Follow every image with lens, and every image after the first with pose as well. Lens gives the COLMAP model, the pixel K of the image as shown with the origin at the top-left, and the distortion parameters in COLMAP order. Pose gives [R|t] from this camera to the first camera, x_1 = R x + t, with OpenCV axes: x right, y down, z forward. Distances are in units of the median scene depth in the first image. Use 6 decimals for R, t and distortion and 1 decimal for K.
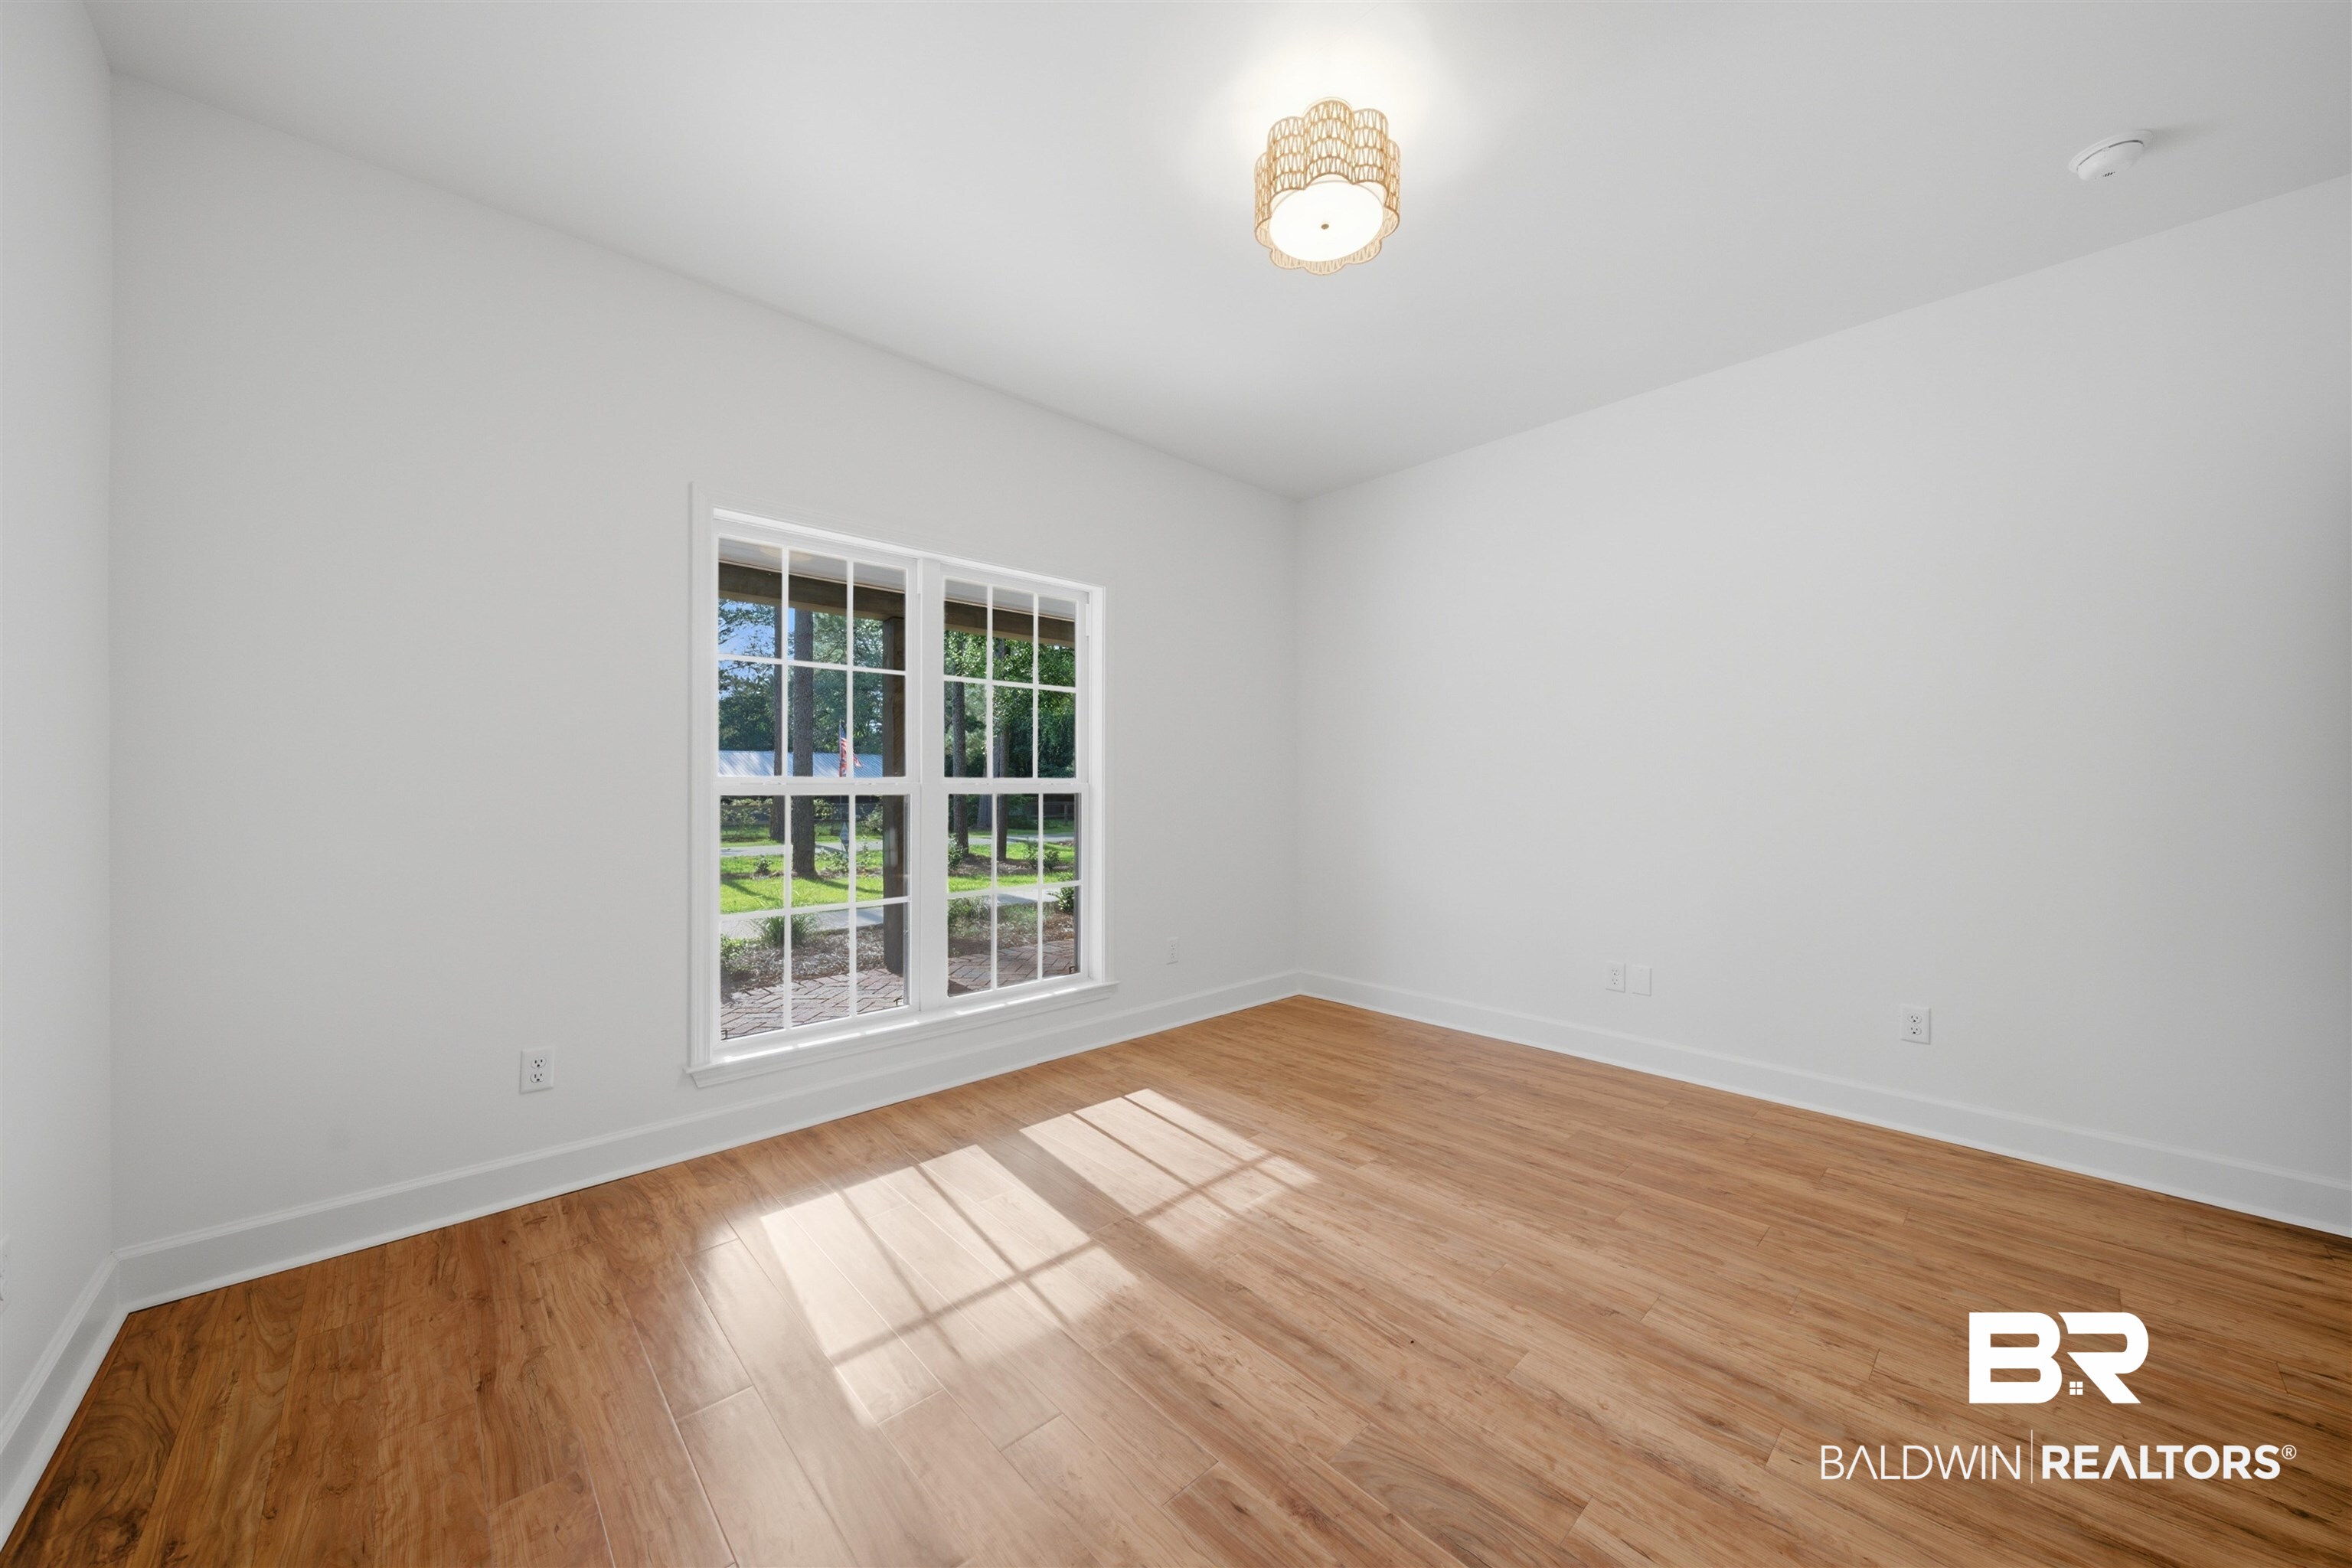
lens RADIAL K [[832.2, 0, 1176.0], [0, 832.2, 784.0], [0, 0, 1]] dist [0.001290, 0.000120]
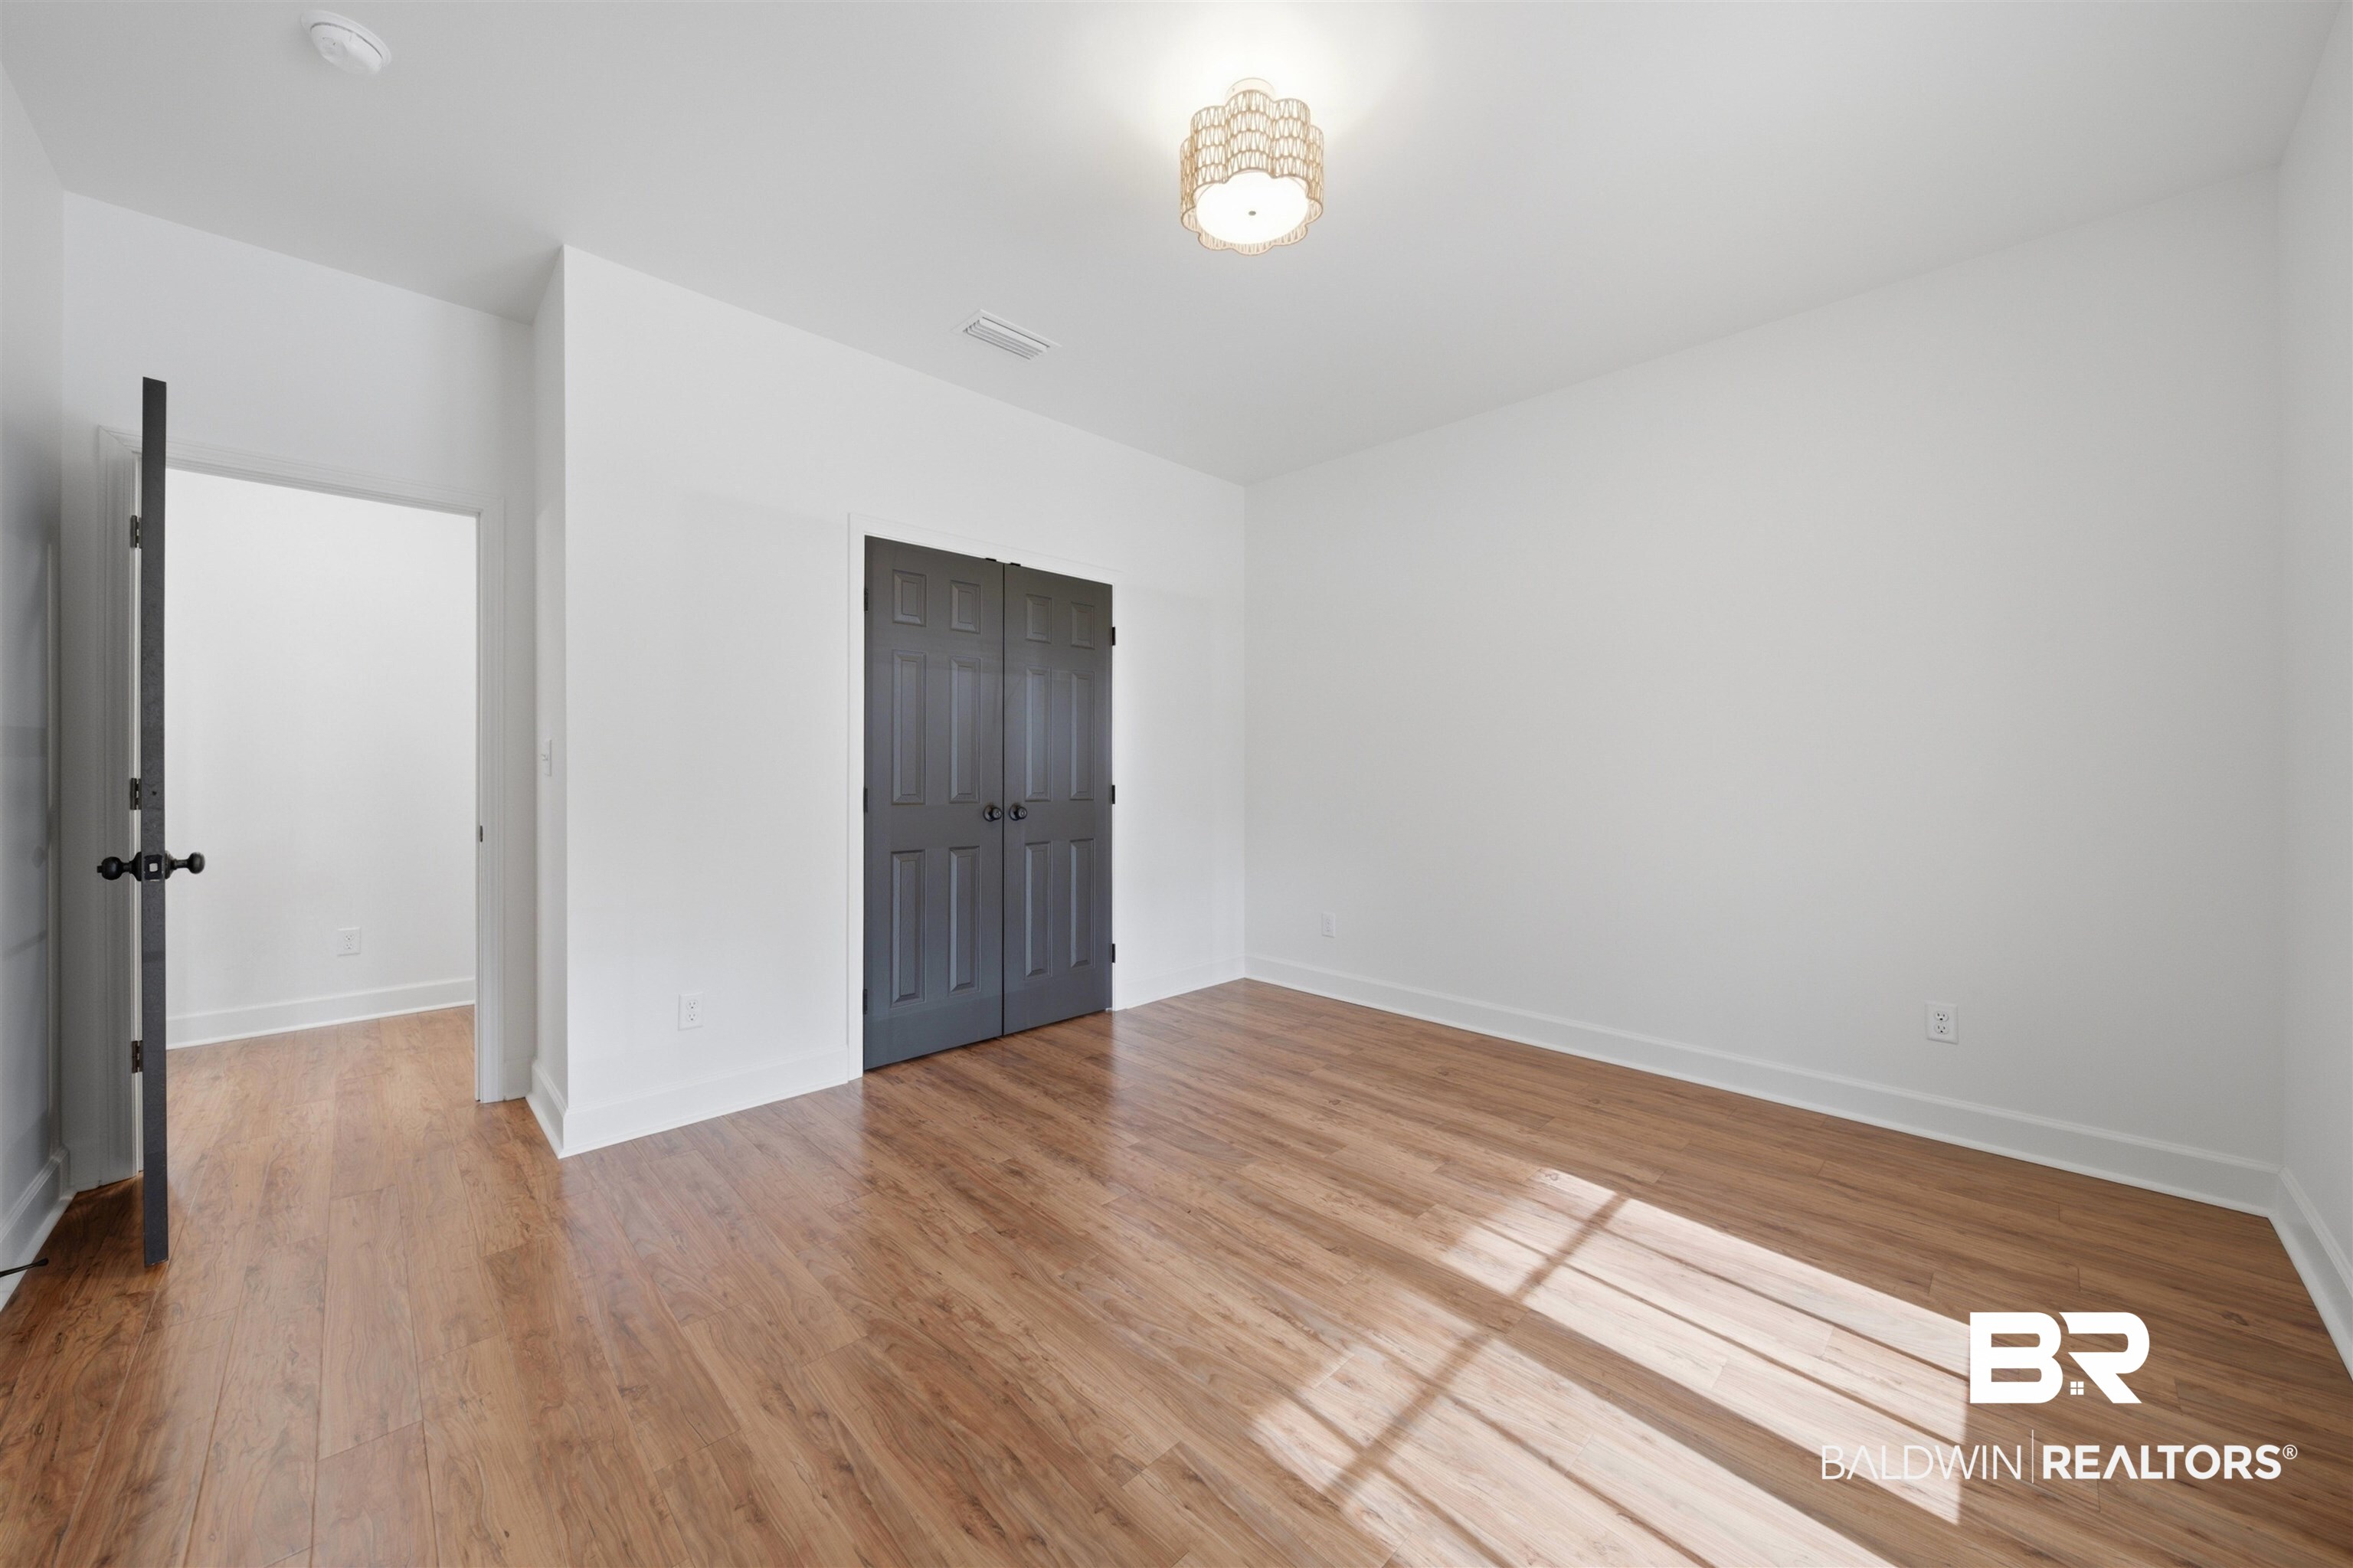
lens RADIAL K [[832.6, 0, 1176.5], [0, 832.6, 784.0], [0, 0, 1]] dist [0.001290, 0.000120]
pose [[-0.999736, 0.000661, -0.022946, 0.295575], [0.000449, 0.999957, 0.009266, 0.011780], [0.022951, 0.009253, -0.999694, 2.015348]]
